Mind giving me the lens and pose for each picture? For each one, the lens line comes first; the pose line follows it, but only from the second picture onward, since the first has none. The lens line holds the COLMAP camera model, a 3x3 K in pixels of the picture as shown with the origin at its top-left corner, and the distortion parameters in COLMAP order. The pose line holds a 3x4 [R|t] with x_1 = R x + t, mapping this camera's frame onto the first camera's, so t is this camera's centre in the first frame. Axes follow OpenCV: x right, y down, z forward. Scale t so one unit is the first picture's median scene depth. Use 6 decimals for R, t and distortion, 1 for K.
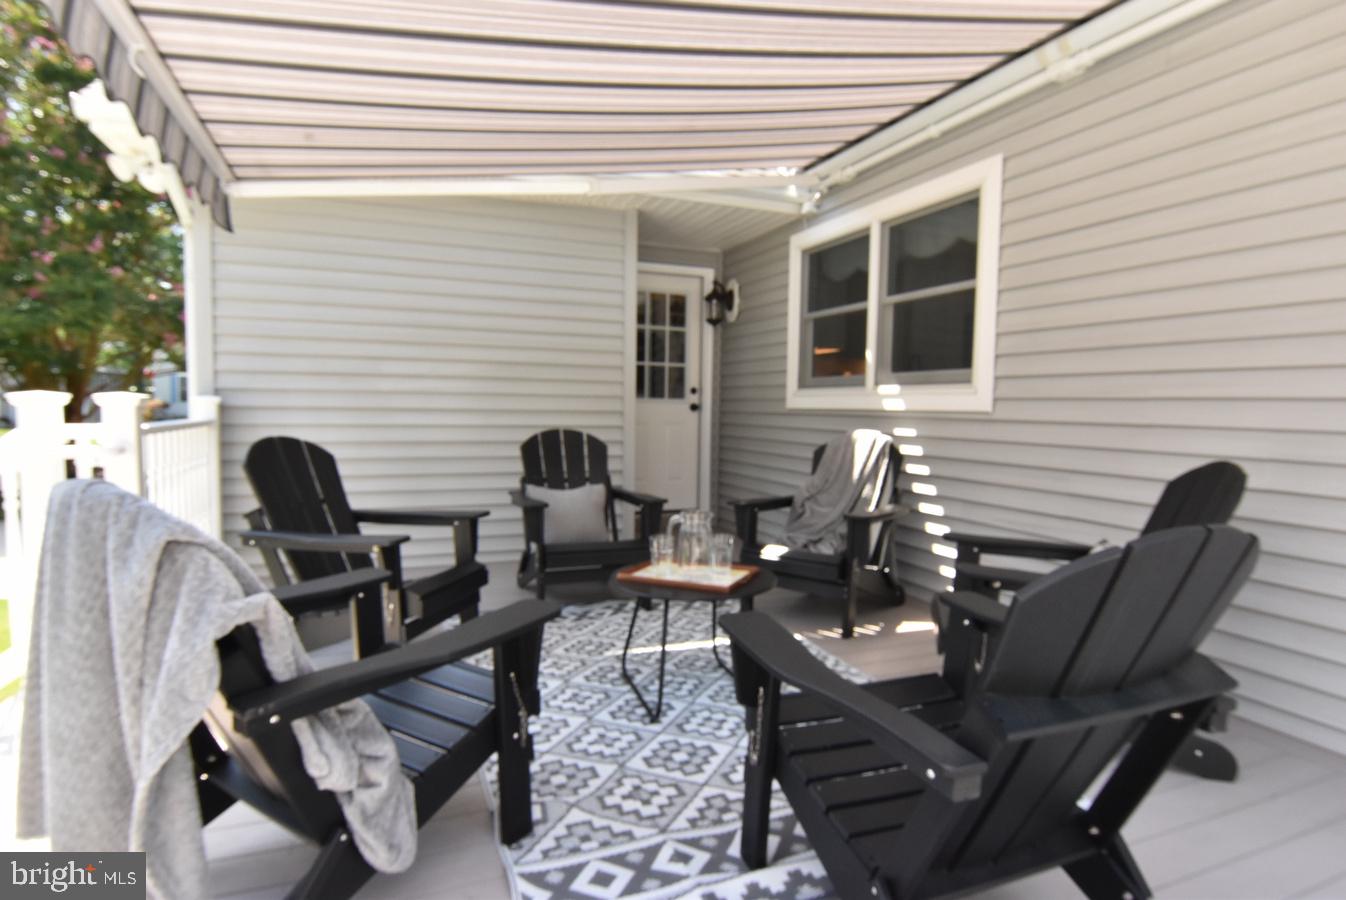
lens RADIAL K [[735.8, 0, 678.9], [0, 735.8, 447.7], [0, 0, 1]] dist [0.005977, 0.000918]
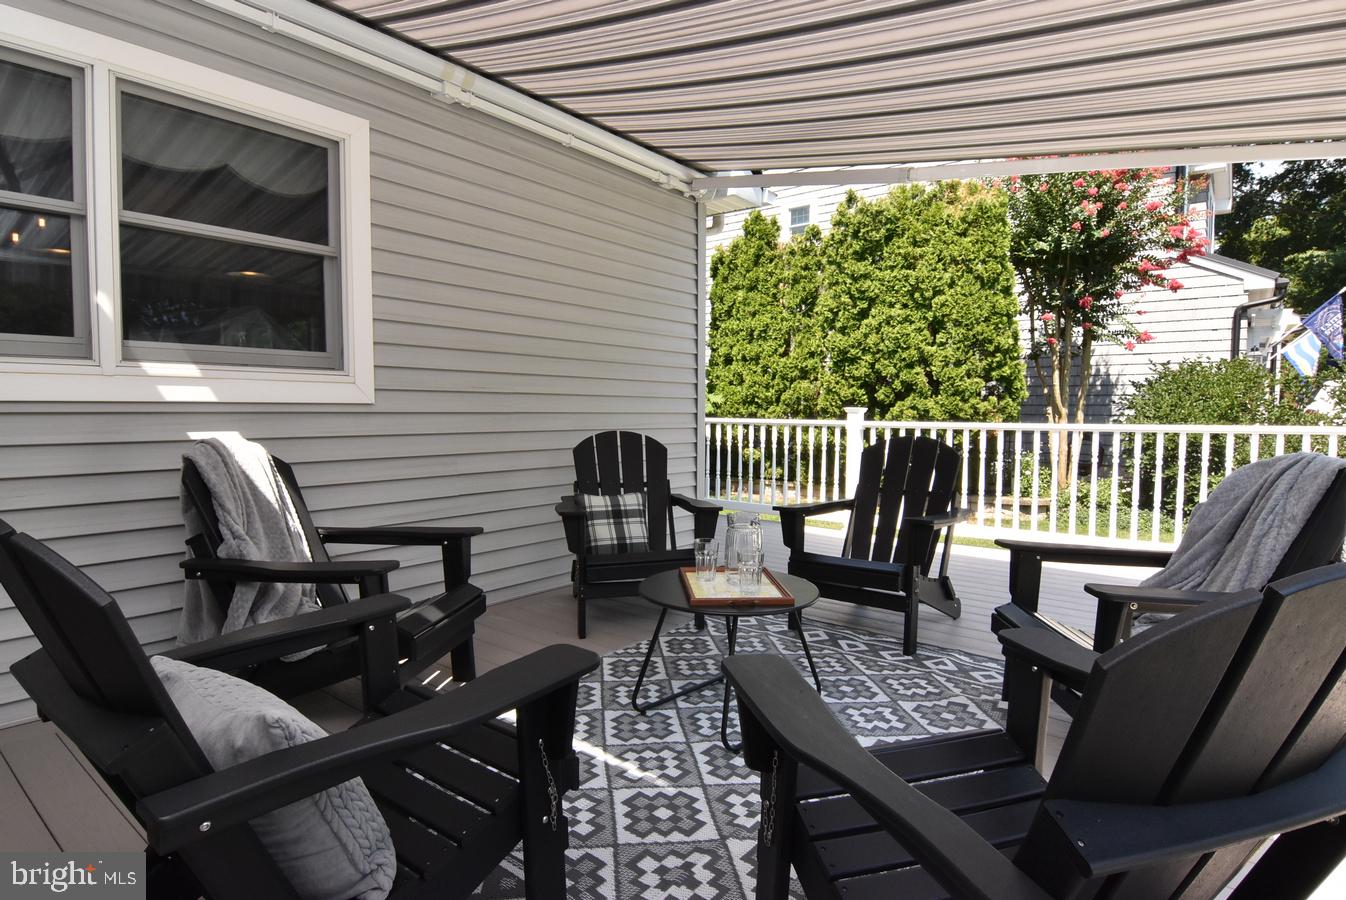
lens RADIAL K [[716.8, 0, 678.5], [0, 716.8, 451.8], [0, 0, 1]] dist [0.001103, -0.015981]
pose [[-0.490247, -0.067338, 0.868978, -0.537683], [0.046085, 0.993614, 0.102996, -0.063290], [-0.870364, 0.090541, -0.484013, 1.108527]]
